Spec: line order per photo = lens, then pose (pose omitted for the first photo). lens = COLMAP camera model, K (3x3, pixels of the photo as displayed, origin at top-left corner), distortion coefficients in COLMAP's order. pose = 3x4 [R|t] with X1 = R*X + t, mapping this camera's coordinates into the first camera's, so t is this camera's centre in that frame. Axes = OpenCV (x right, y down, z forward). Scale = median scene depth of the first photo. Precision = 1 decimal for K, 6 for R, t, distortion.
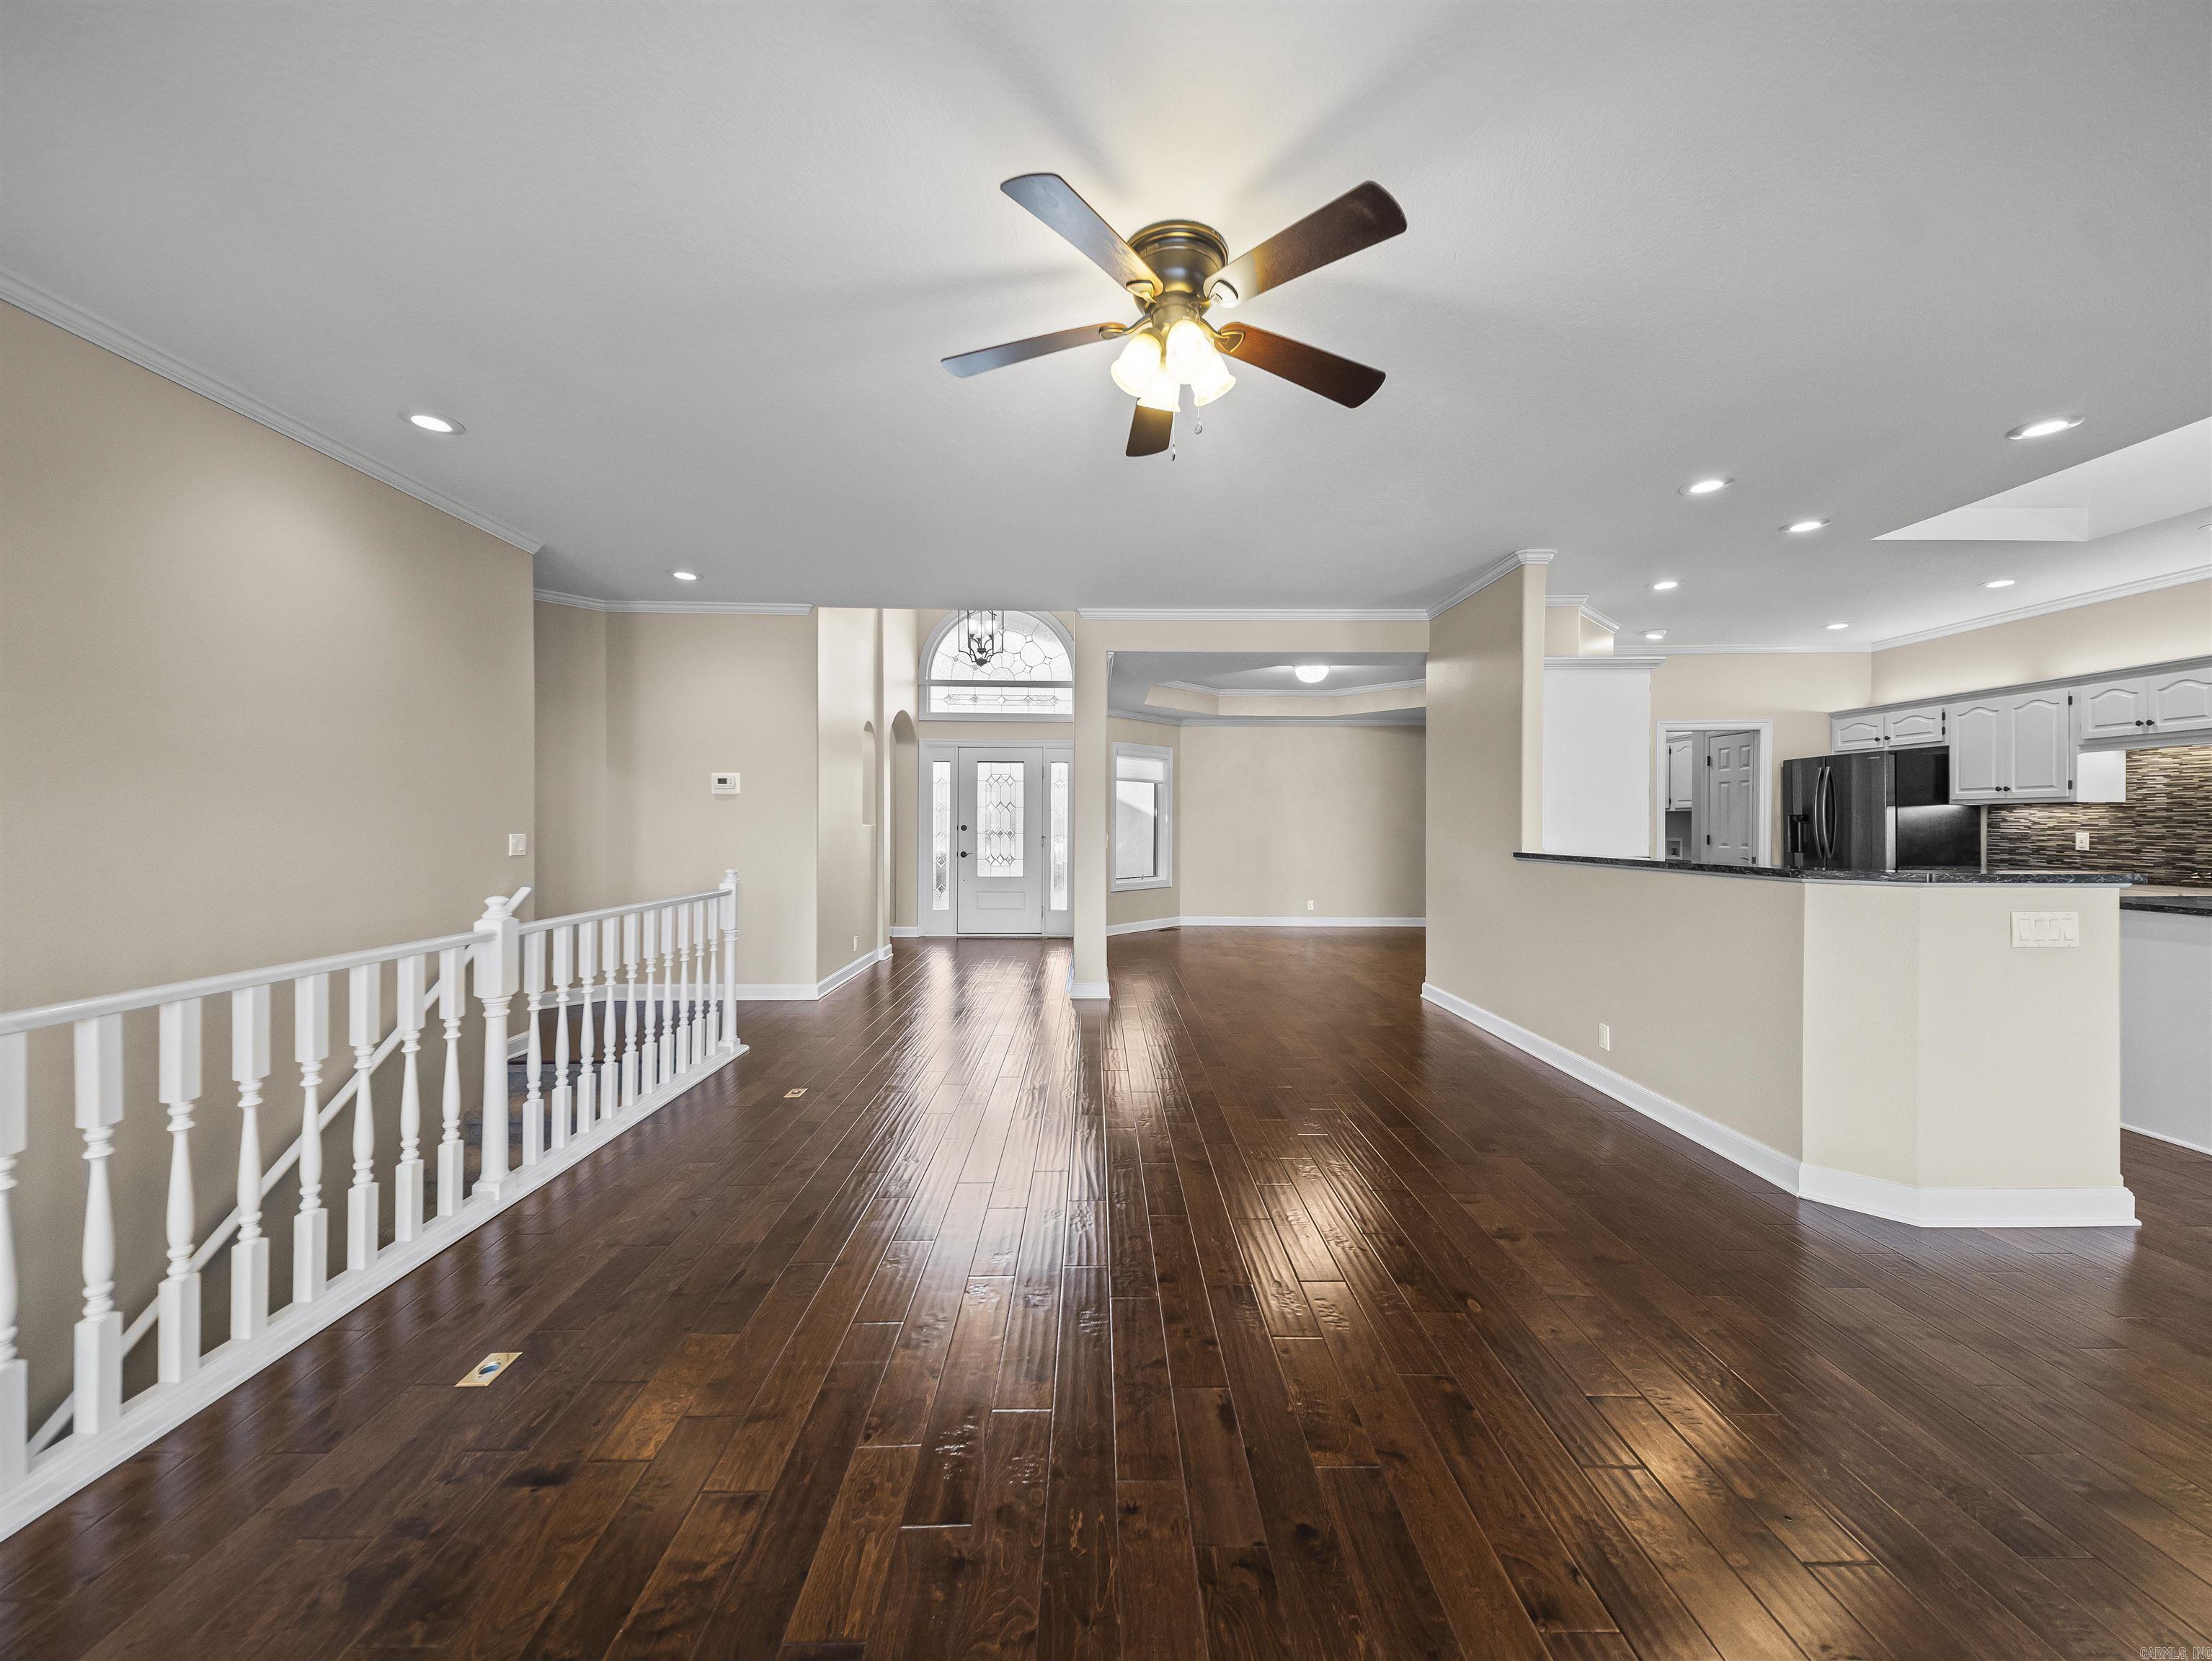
lens RADIAL K [[850.4, 0, 1113.5], [0, 850.4, 826.2], [0, 0, 1]] dist [0.045628, -0.015145]
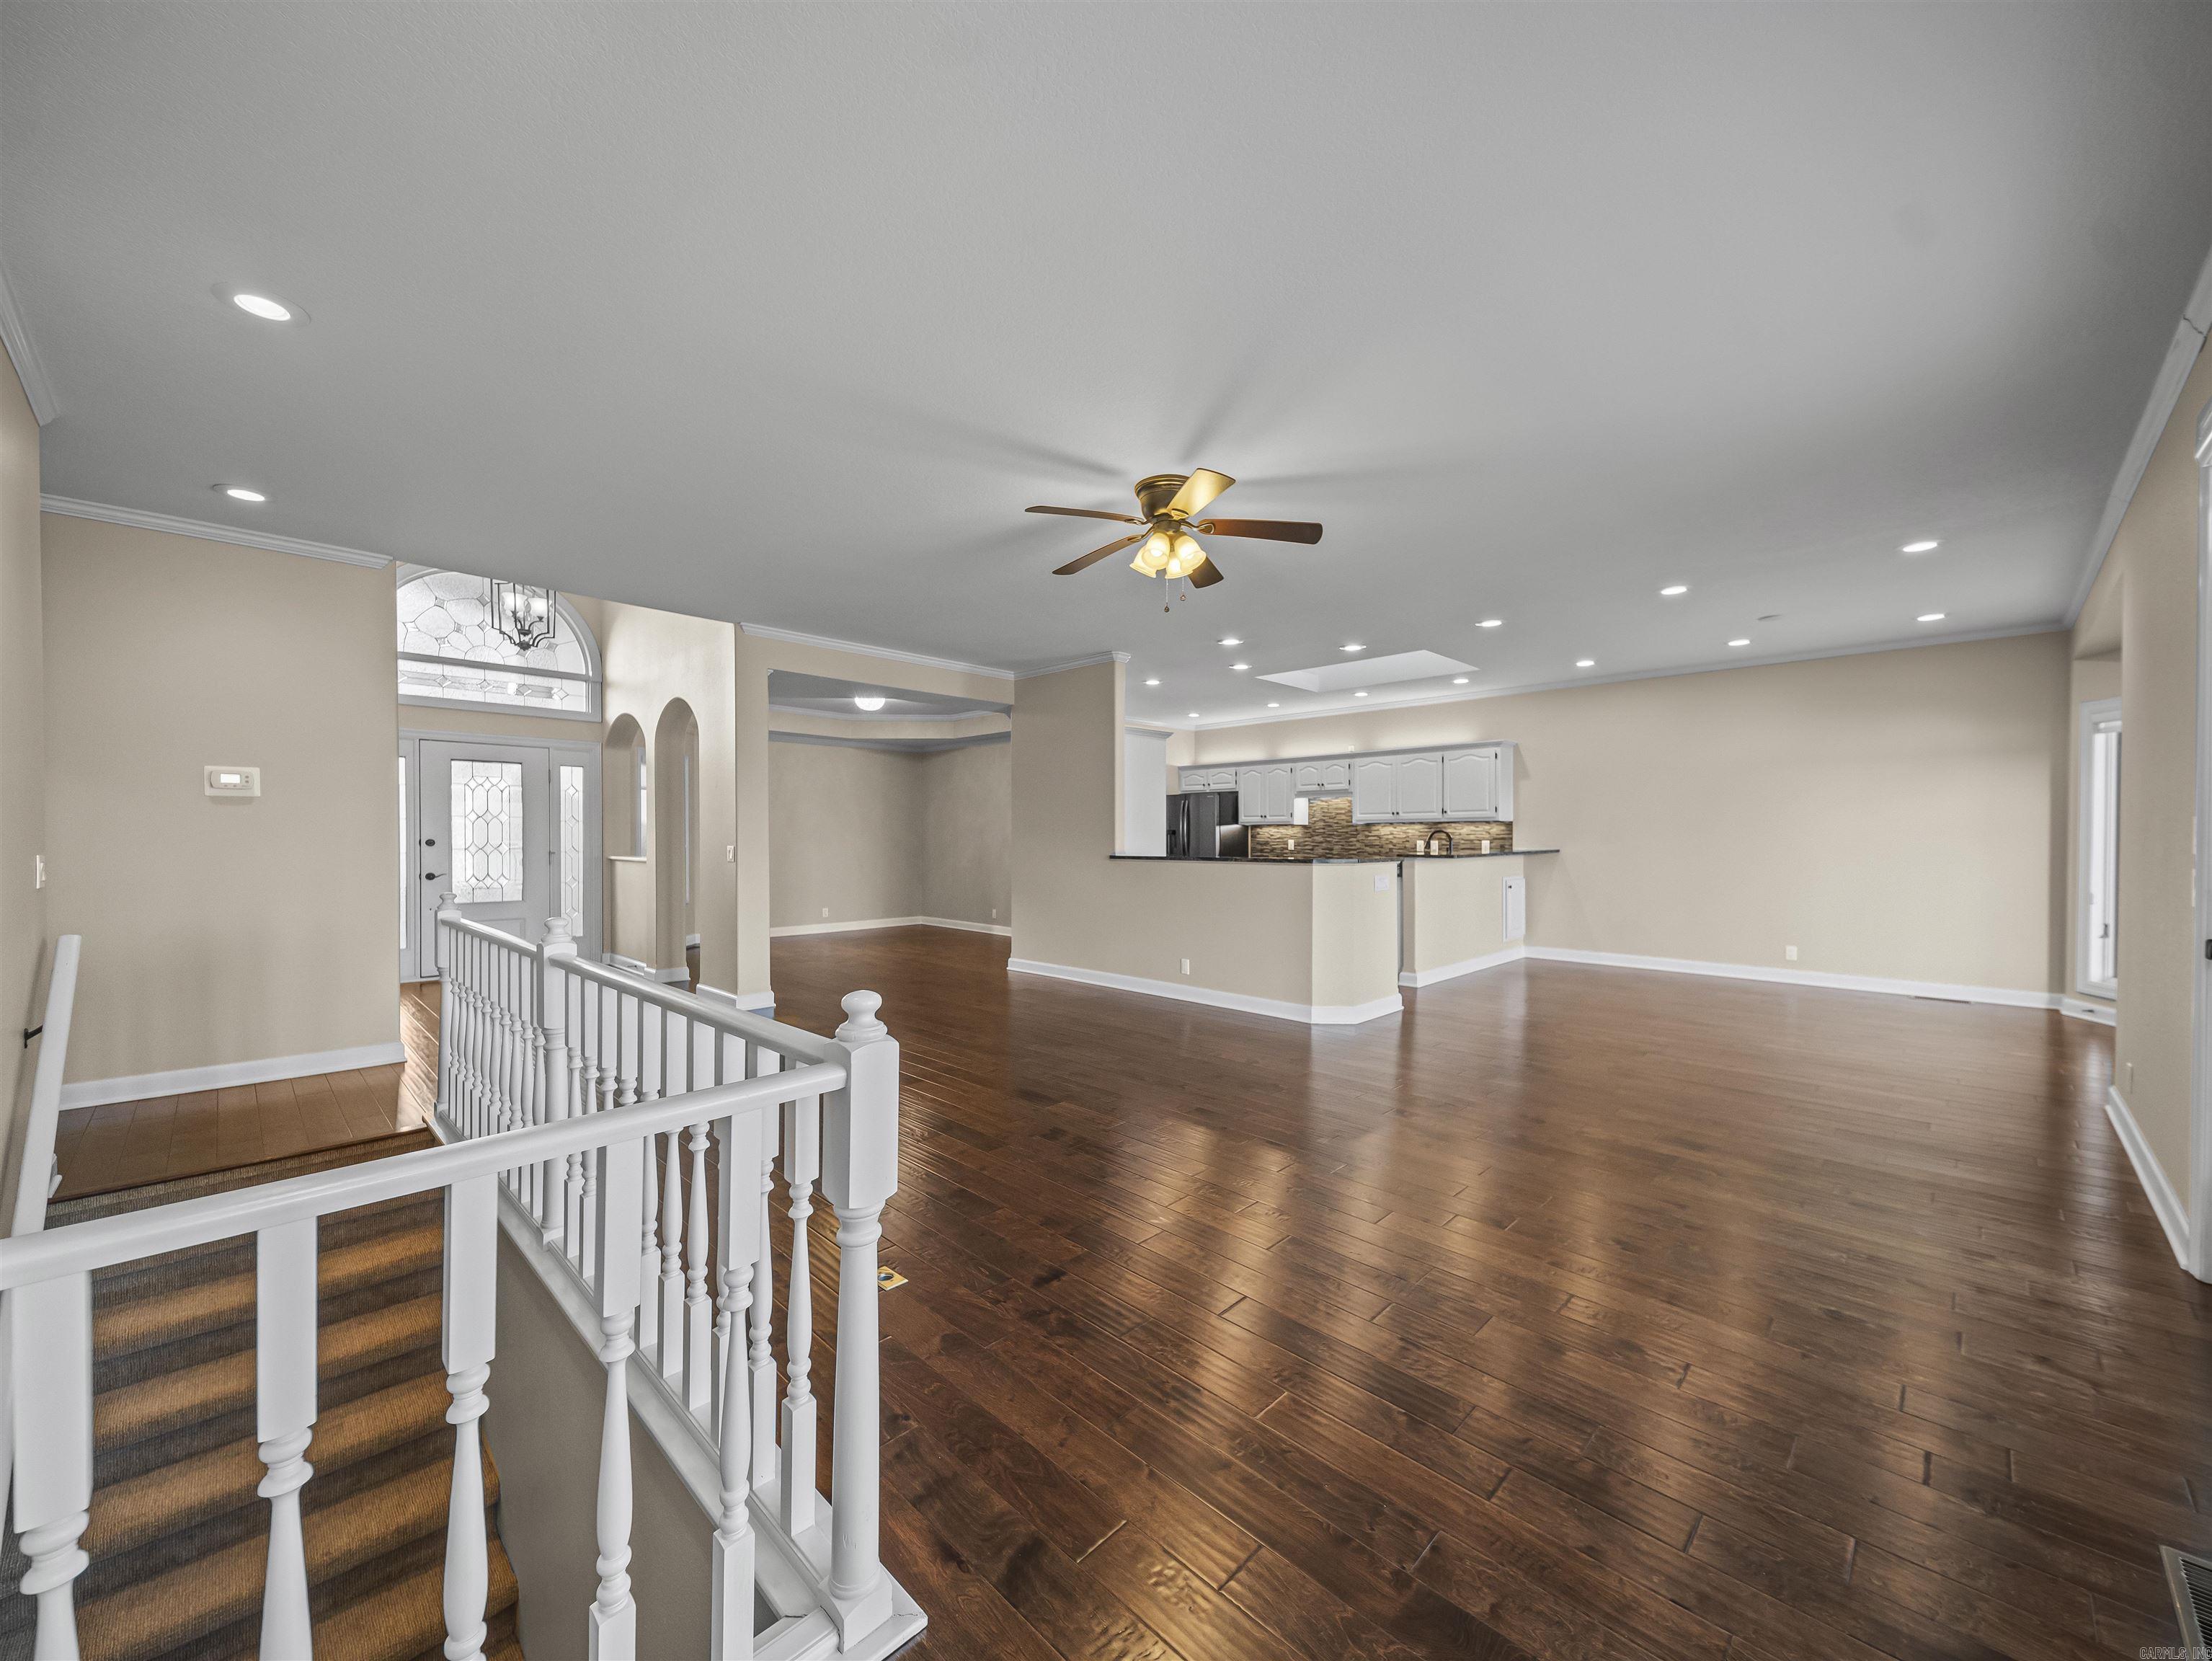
lens RADIAL K [[846.5, 0, 1112.0], [0, 846.5, 840.3], [0, 0, 1]] dist [0.032481, -0.000271]
pose [[0.713459, -0.004714, 0.700681, -0.425846], [0.004131, 0.999988, 0.002522, 0.000848], [-0.700685, 0.001095, 0.713470, -0.027345]]
